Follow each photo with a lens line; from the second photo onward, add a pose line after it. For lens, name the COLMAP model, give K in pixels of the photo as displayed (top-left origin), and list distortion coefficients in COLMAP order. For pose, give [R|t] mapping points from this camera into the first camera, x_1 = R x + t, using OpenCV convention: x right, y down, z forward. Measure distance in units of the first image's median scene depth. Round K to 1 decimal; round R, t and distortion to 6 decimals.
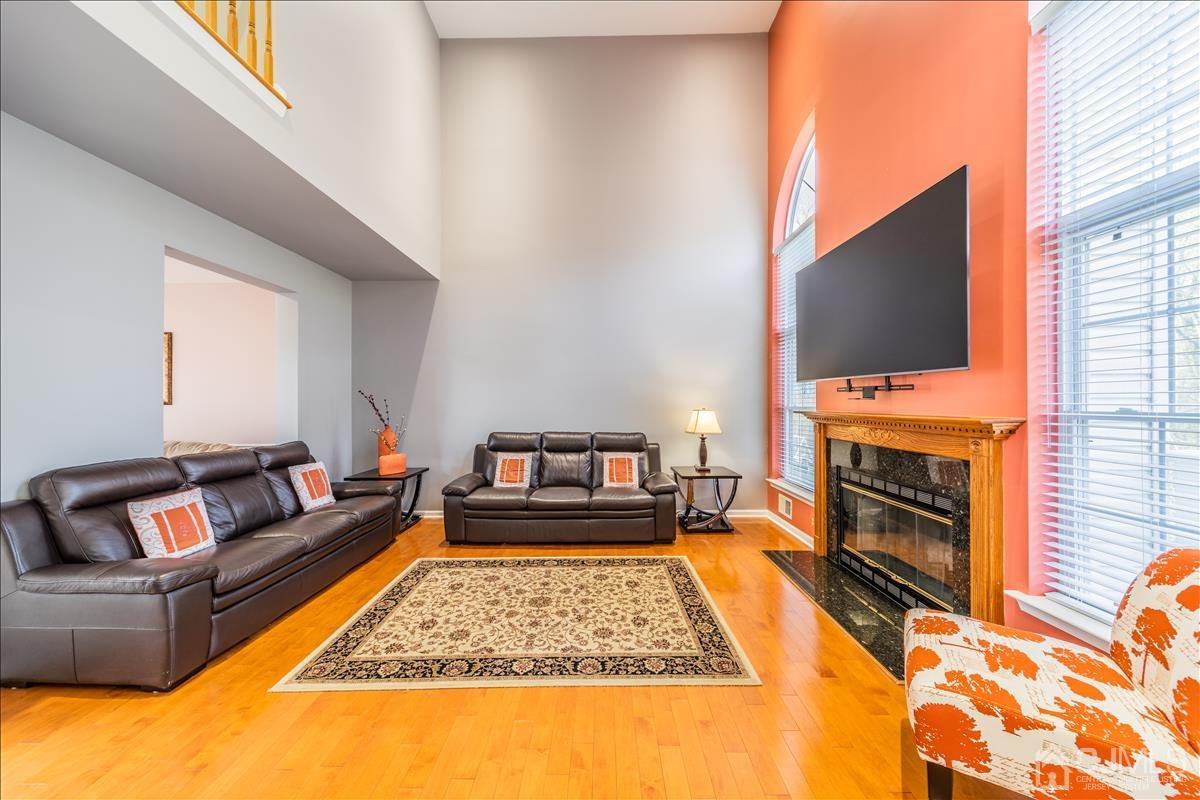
lens RADIAL K [[423.2, 0, 608.5], [0, 423.2, 398.5], [0, 0, 1]] dist [0.008222, -0.000512]
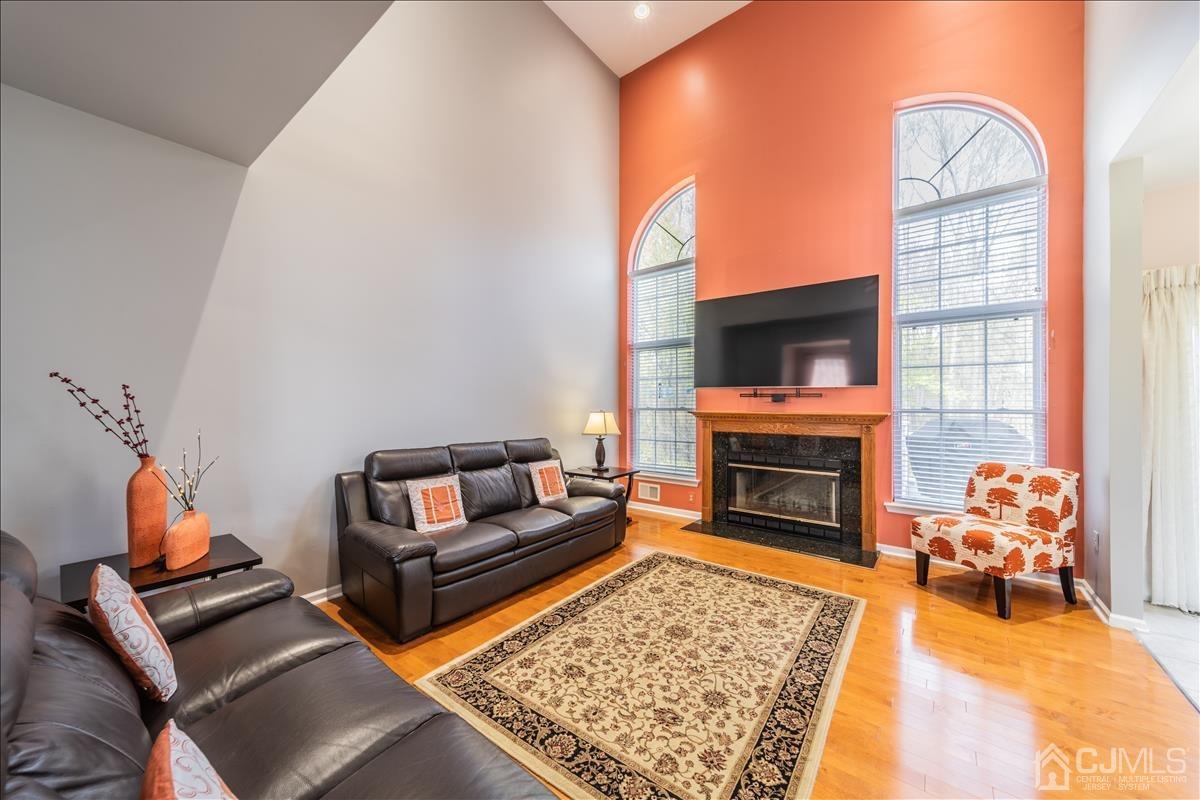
lens RADIAL K [[423.2, 0, 608.0], [0, 423.2, 402.8], [0, 0, 1]] dist [0.008222, -0.000512]
pose [[0.609262, 0.006453, 0.792943, -0.668232], [-0.010395, 0.999946, -0.000150, 0.006263], [-0.792901, -0.008151, 0.609296, 0.414914]]
